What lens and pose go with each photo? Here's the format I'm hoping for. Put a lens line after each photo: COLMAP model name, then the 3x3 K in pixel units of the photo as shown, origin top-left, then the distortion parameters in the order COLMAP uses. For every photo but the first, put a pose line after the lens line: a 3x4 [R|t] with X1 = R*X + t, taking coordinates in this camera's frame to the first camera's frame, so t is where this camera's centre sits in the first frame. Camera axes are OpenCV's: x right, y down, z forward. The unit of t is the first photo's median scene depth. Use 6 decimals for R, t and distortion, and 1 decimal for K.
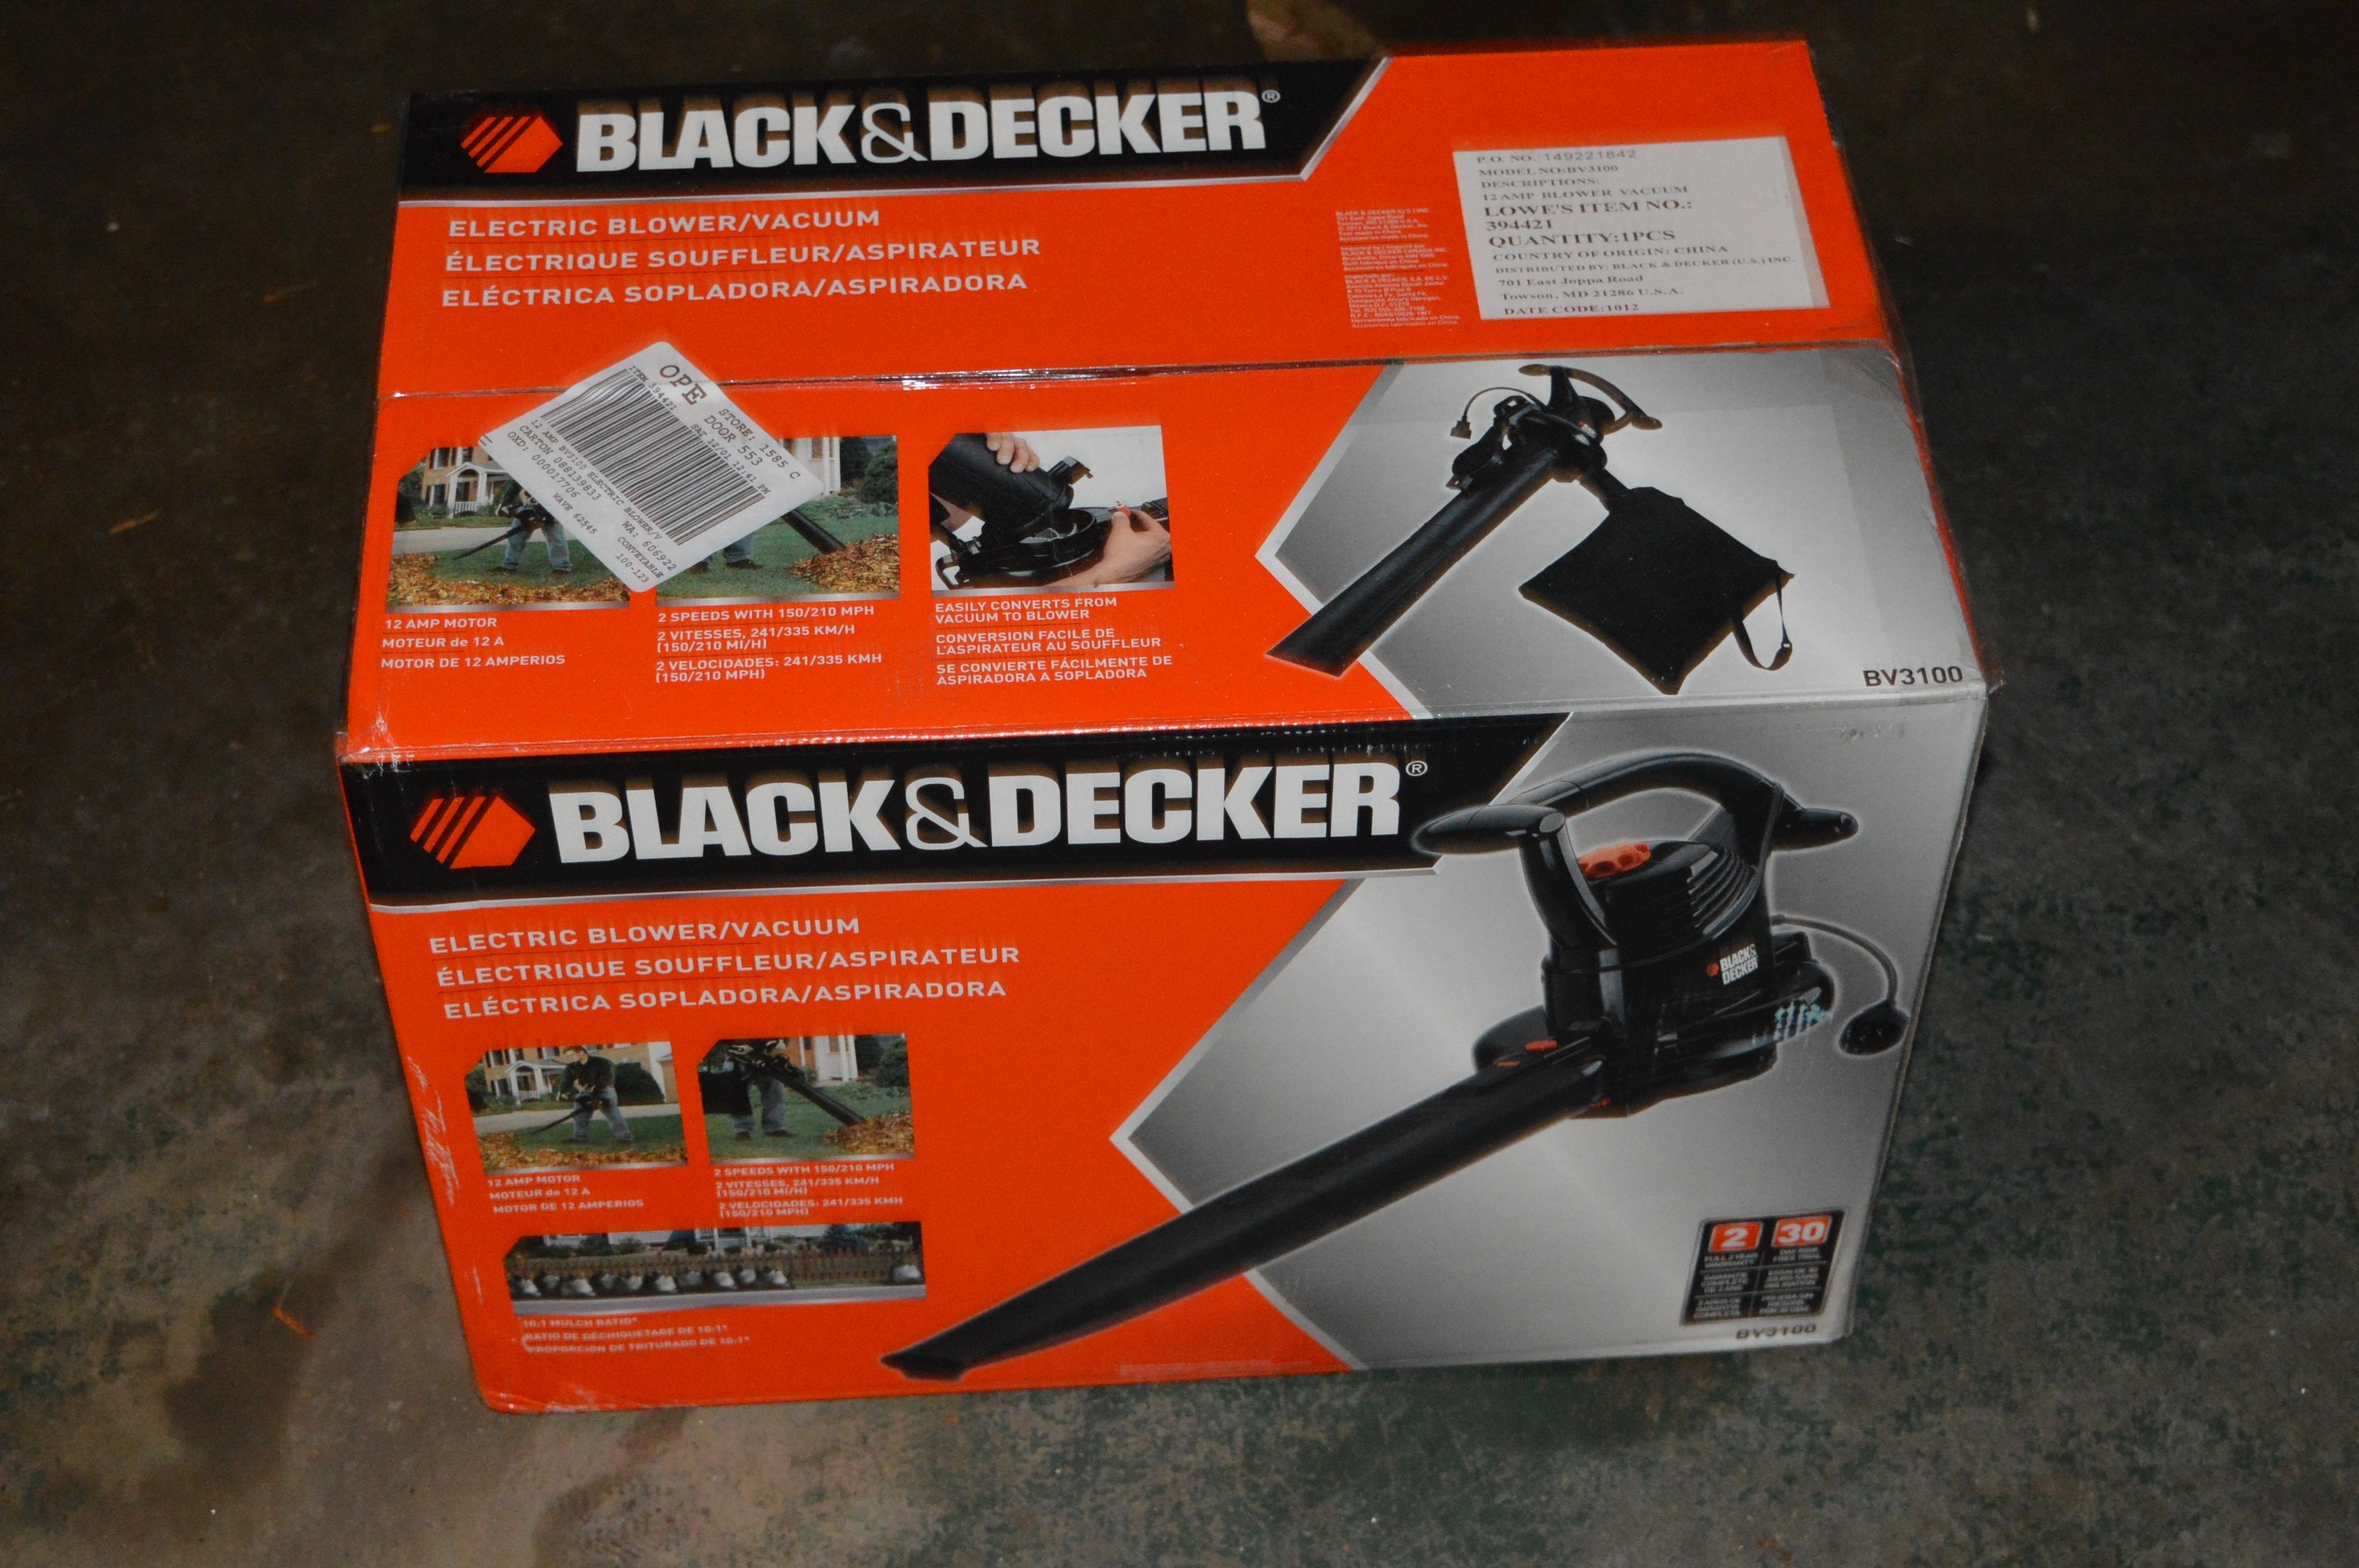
lens RADIAL K [[3841.4, 0, 1171.0], [0, 3841.4, 783.9], [0, 0, 1]] dist [-0.028480, 0.000000]
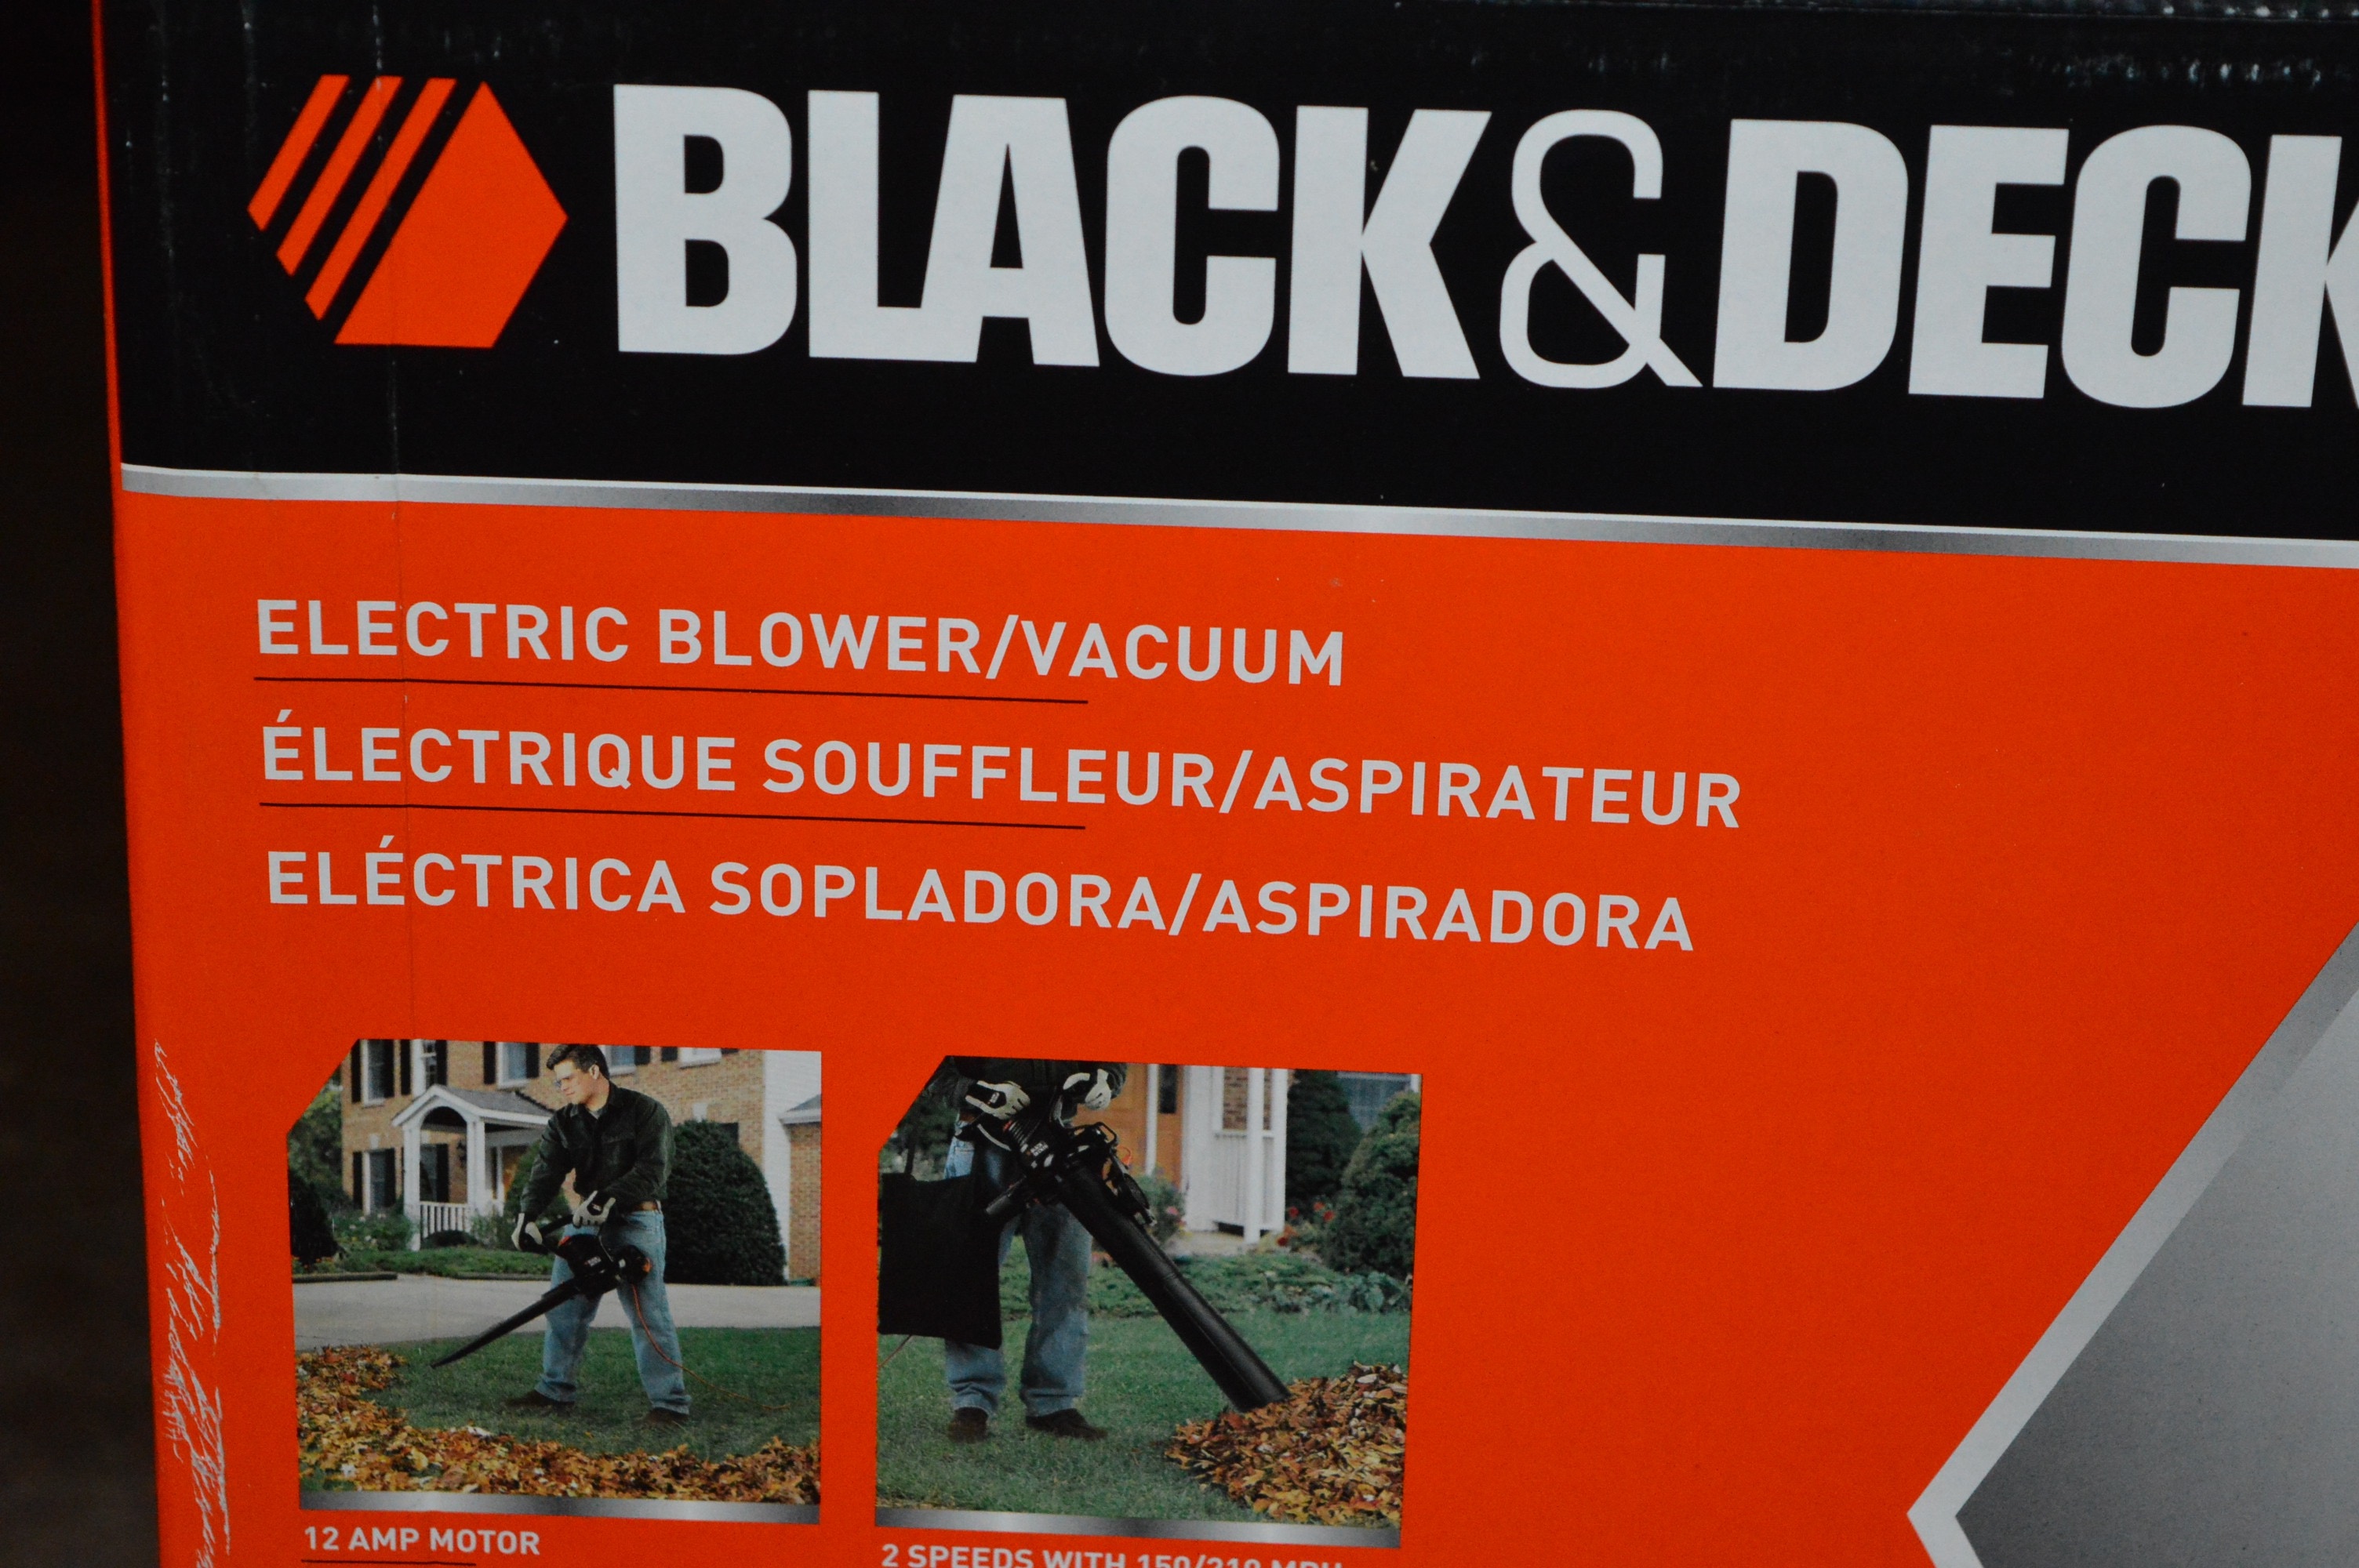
lens RADIAL K [[5380.4, 0, 1193.2], [0, 5380.4, 789.7], [0, 0, 1]] dist [0.054803, 0.000000]
pose [[0.996156, 0.052739, -0.069945, -0.056787], [-0.078323, 0.893823, -0.441526, 0.288833], [0.039233, 0.445307, 0.894518, 0.508107]]
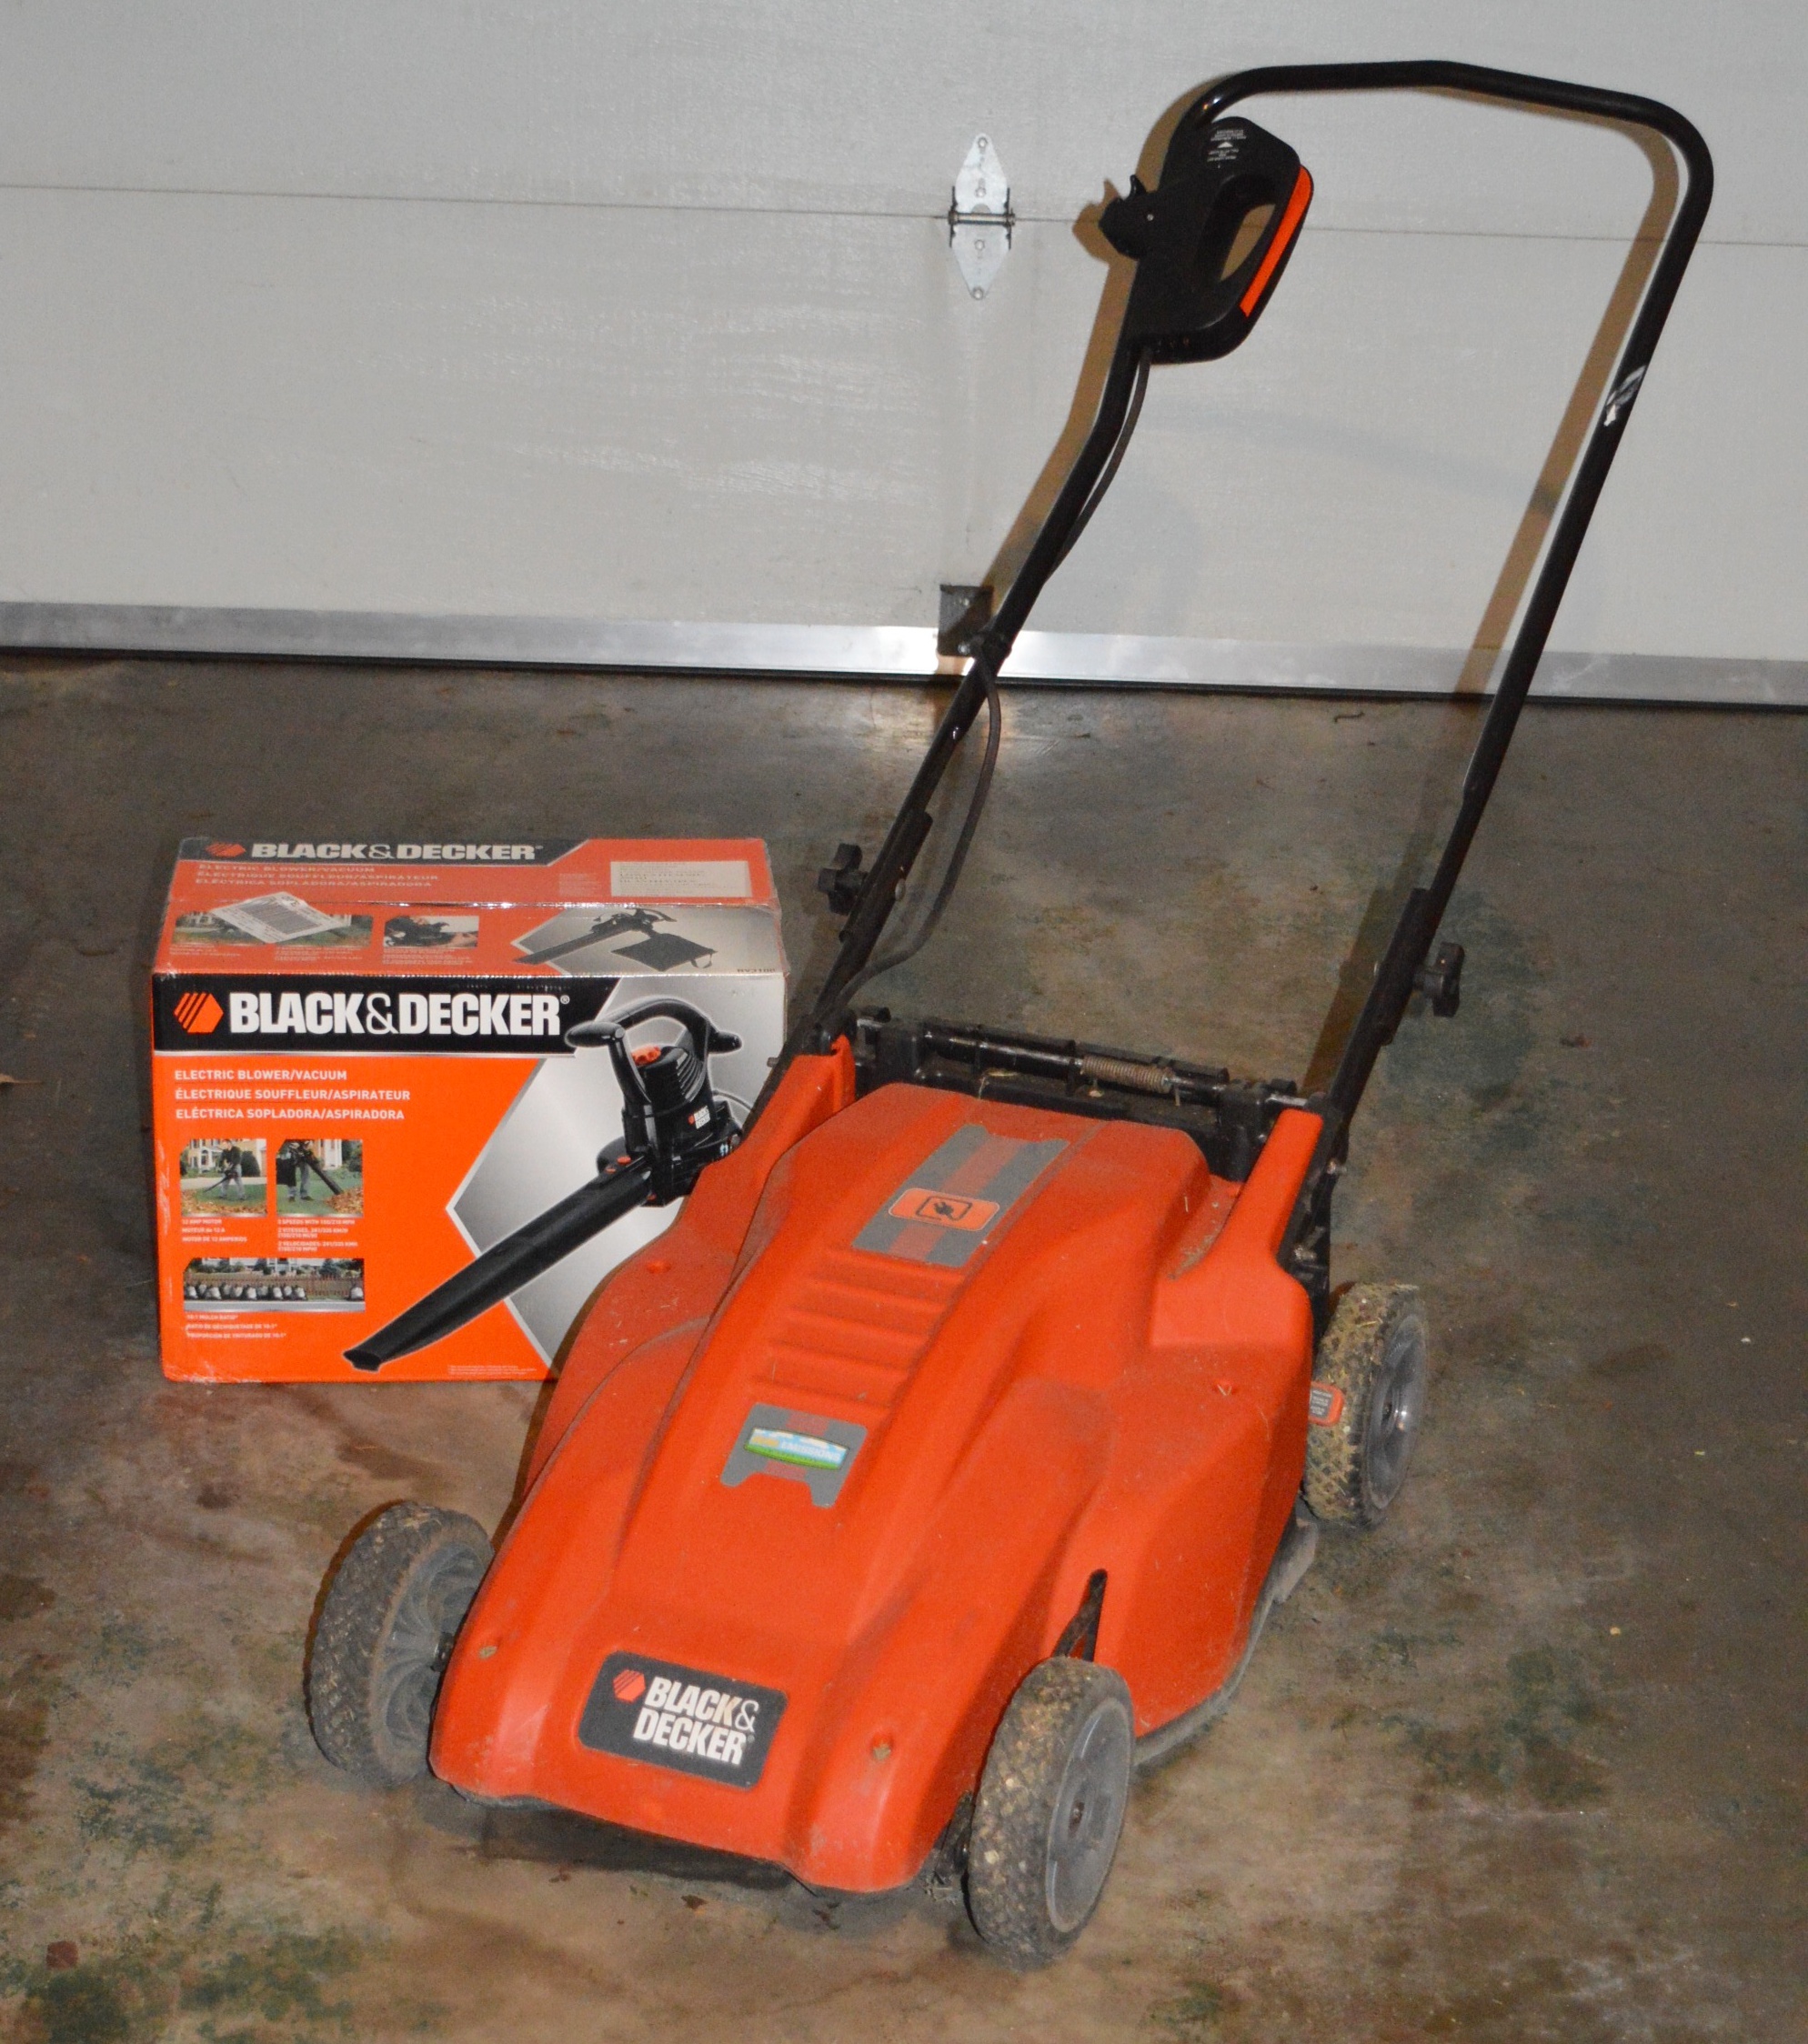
lens RADIAL K [[3735.0, 0, 839.5], [0, 3735.0, 1070.5], [0, 0, 1]] dist [-0.059542, 0.000000]
pose [[0.999338, 0.025236, 0.026204, 0.175364], [-0.011876, 0.907118, -0.420708, 1.045038], [-0.034387, 0.420118, 0.906818, -1.212352]]
